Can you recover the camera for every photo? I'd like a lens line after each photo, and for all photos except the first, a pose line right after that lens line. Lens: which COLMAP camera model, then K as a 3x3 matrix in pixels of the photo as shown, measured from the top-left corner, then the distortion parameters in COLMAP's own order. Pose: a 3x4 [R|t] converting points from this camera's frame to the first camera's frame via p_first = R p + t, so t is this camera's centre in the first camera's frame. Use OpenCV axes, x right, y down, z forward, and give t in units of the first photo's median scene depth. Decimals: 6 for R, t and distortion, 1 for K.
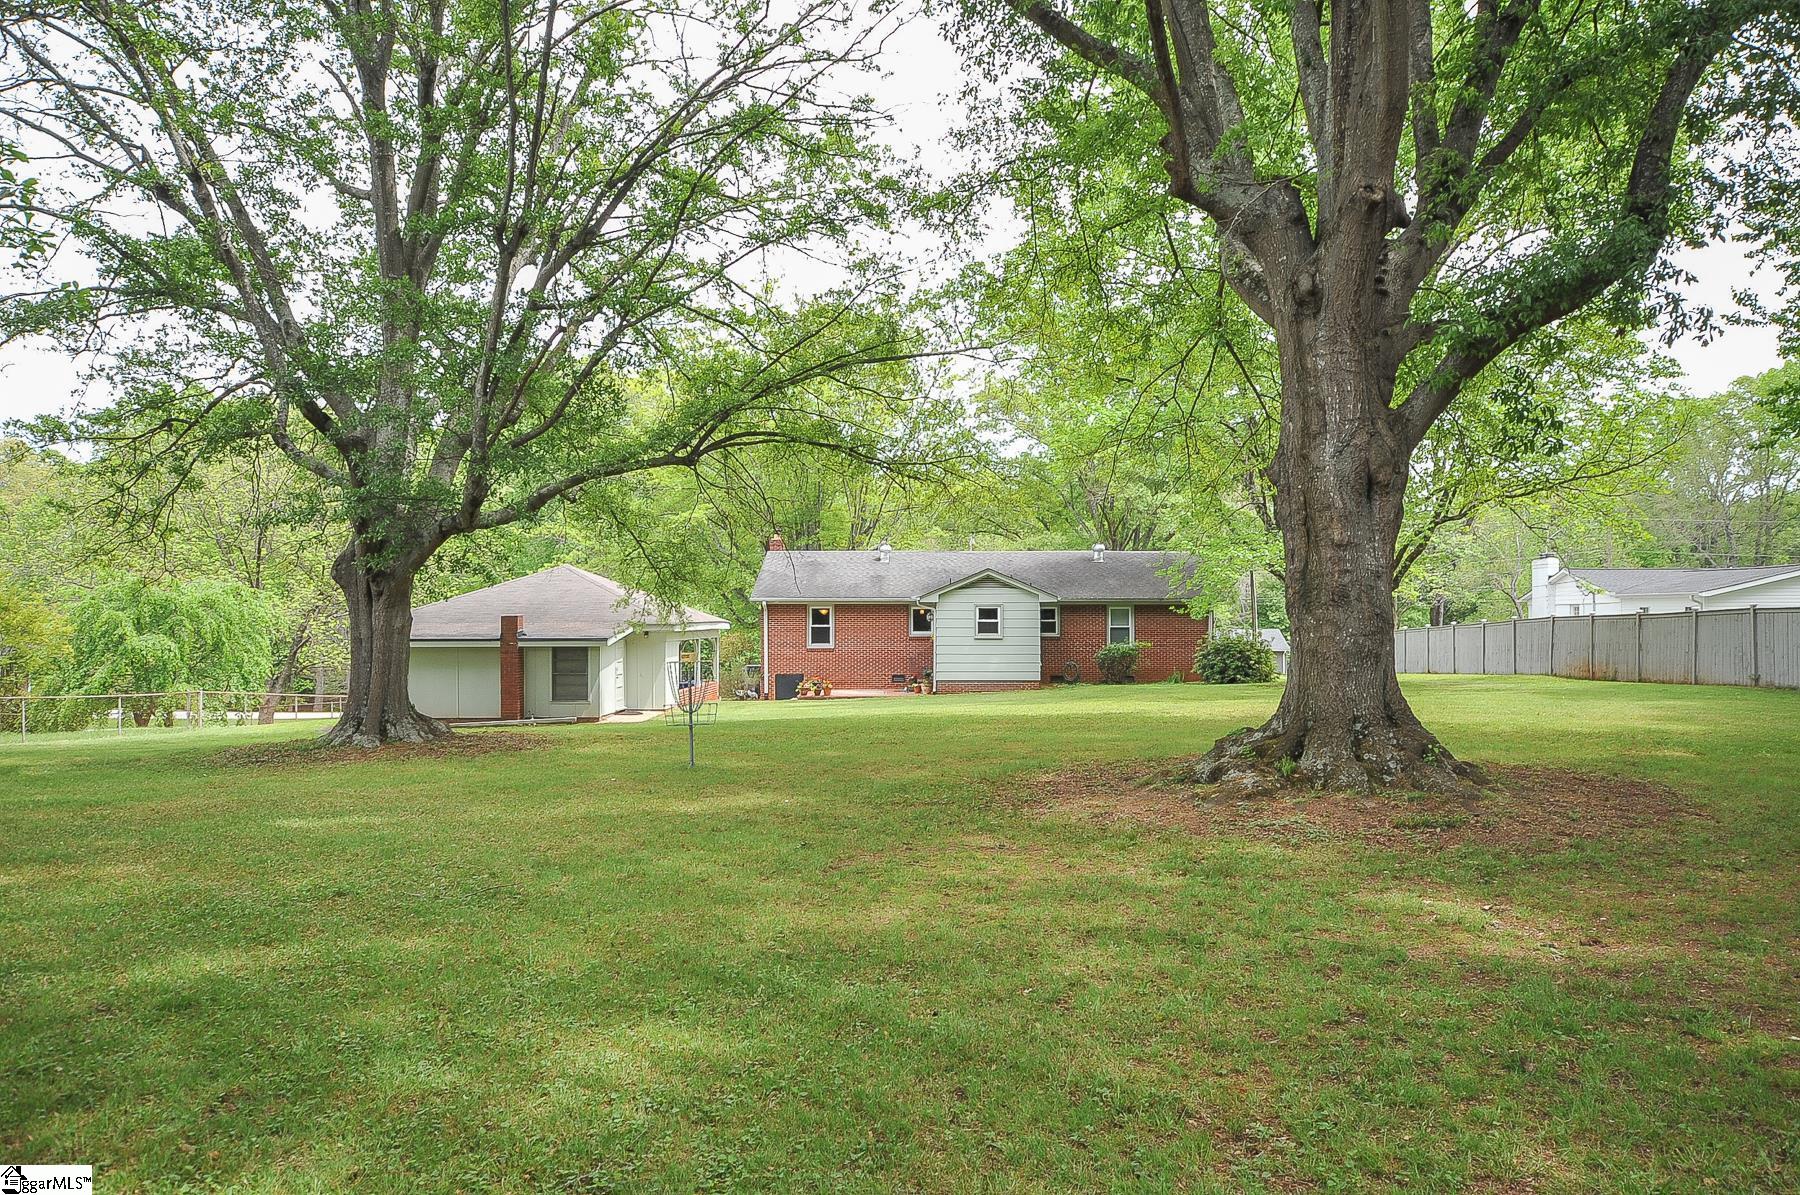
lens RADIAL K [[1230.0, 0, 900.2], [0, 1230.0, 603.8], [0, 0, 1]] dist [0.000100, 0.000036]
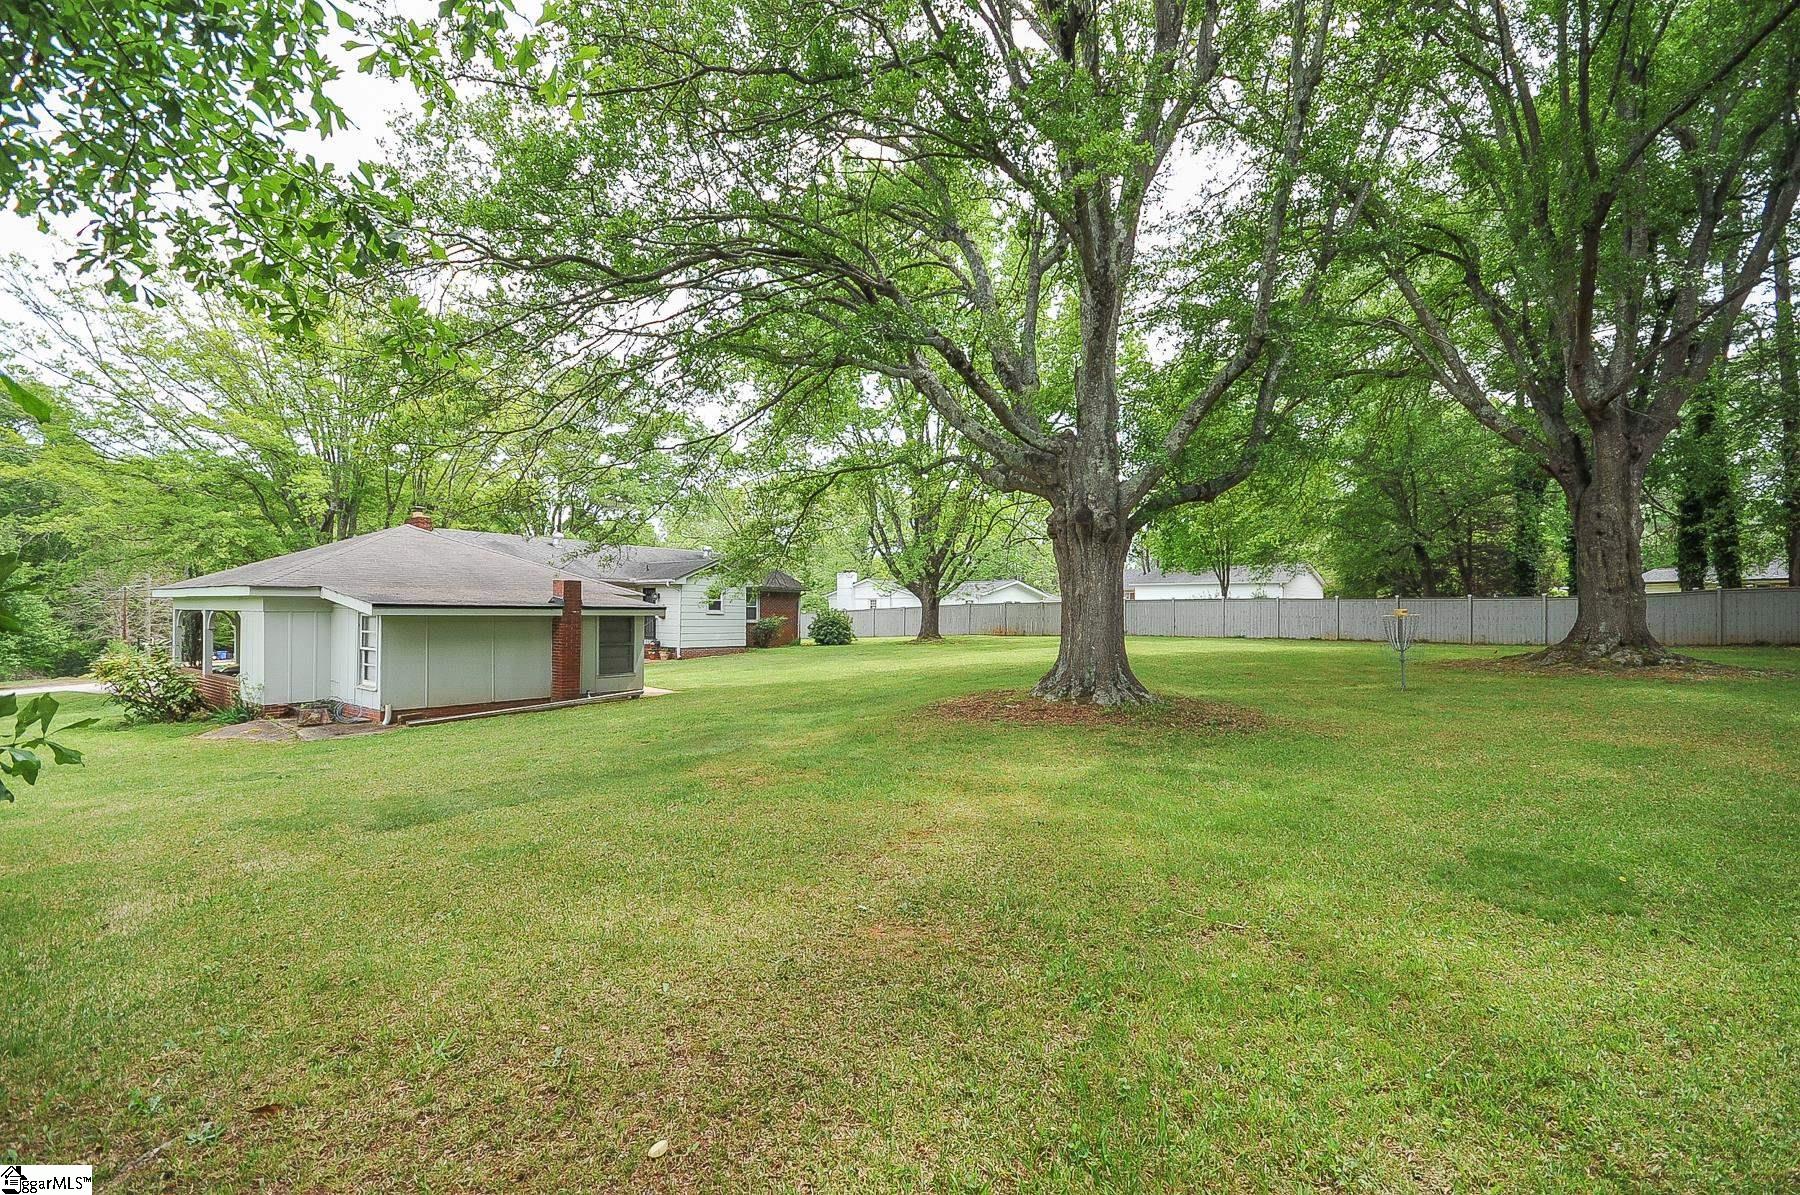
lens RADIAL K [[816.5, 0, 901.5], [0, 816.5, 603.4], [0, 0, 1]] dist [-0.014698, -0.001919]
pose [[0.592113, 0.013405, 0.805743, -0.483862], [-0.013053, 0.999890, -0.007043, 0.020312], [-0.805749, -0.006347, 0.592223, 0.356316]]
